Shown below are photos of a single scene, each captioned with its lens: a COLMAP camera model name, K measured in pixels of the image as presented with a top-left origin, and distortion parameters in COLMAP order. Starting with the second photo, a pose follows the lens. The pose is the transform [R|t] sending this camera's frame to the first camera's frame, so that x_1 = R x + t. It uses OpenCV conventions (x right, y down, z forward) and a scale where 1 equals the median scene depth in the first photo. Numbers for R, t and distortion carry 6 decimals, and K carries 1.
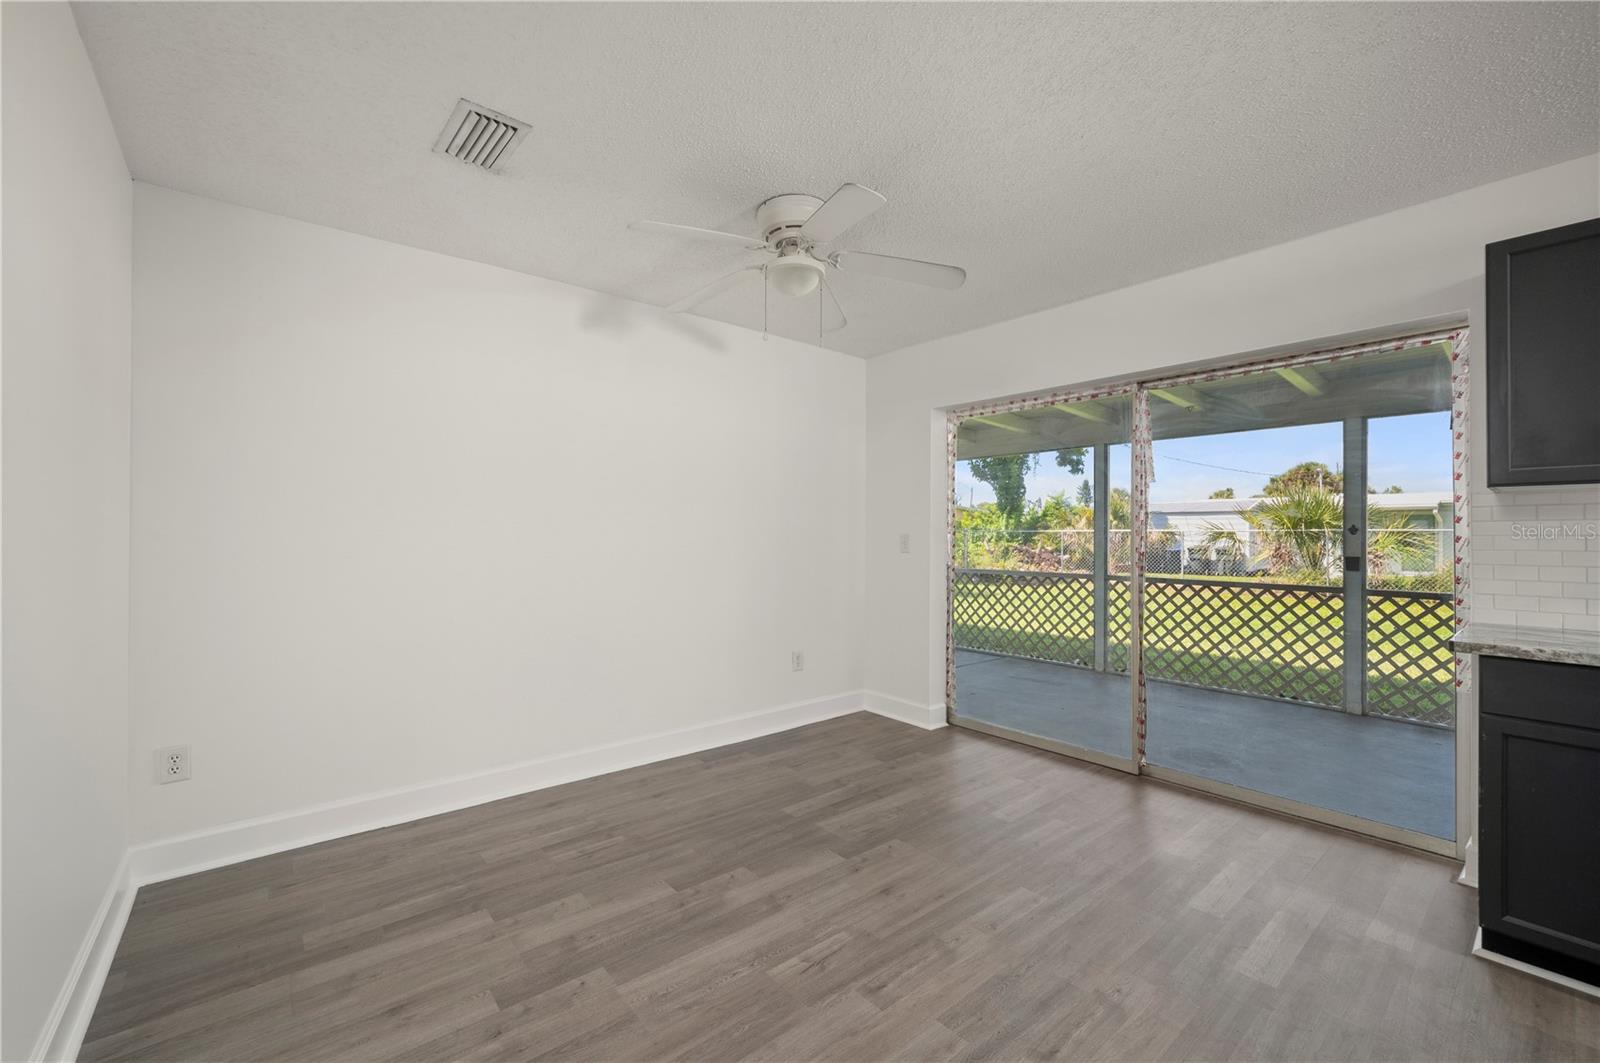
lens RADIAL K [[664.8, 0, 793.0], [0, 664.8, 531.0], [0, 0, 1]] dist [0.002384, 0.000131]
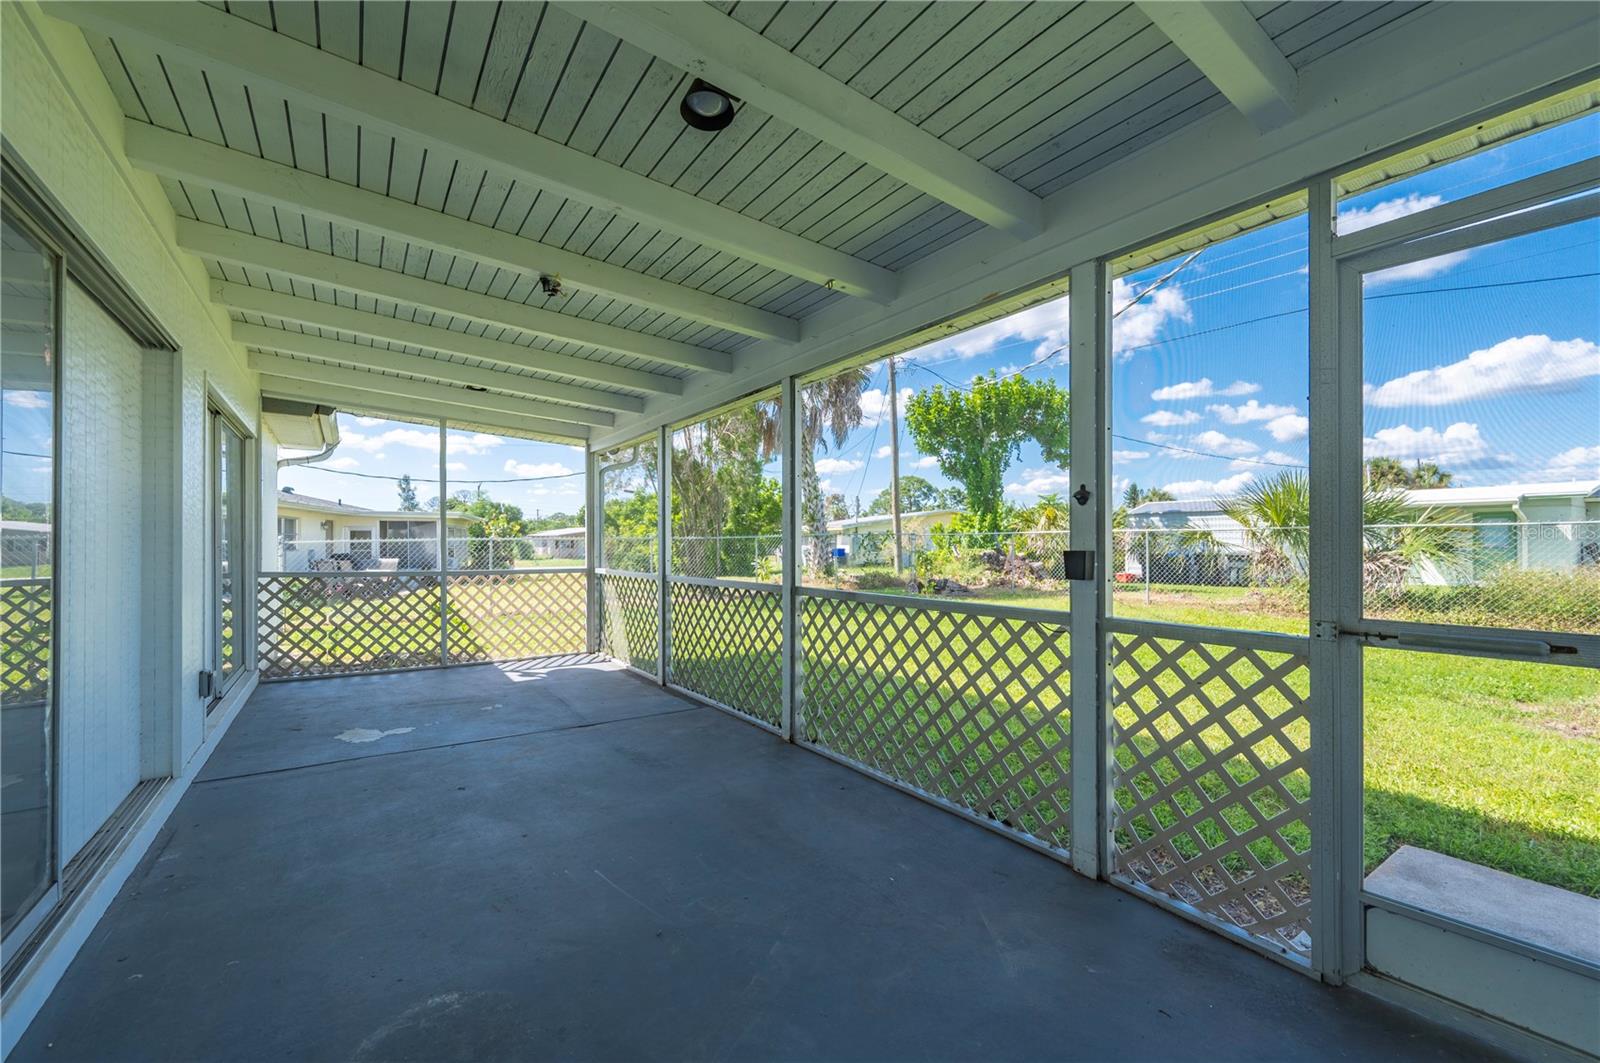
lens RADIAL K [[634.4, 0, 805.0], [0, 634.4, 539.0], [0, 0, 1]] dist [0.001154, -0.001160]
pose [[0.993704, -0.002955, -0.111994, 0.207236], [0.002523, 0.999989, -0.003999, 0.009444], [0.112005, 0.003691, 0.993701, 0.154787]]
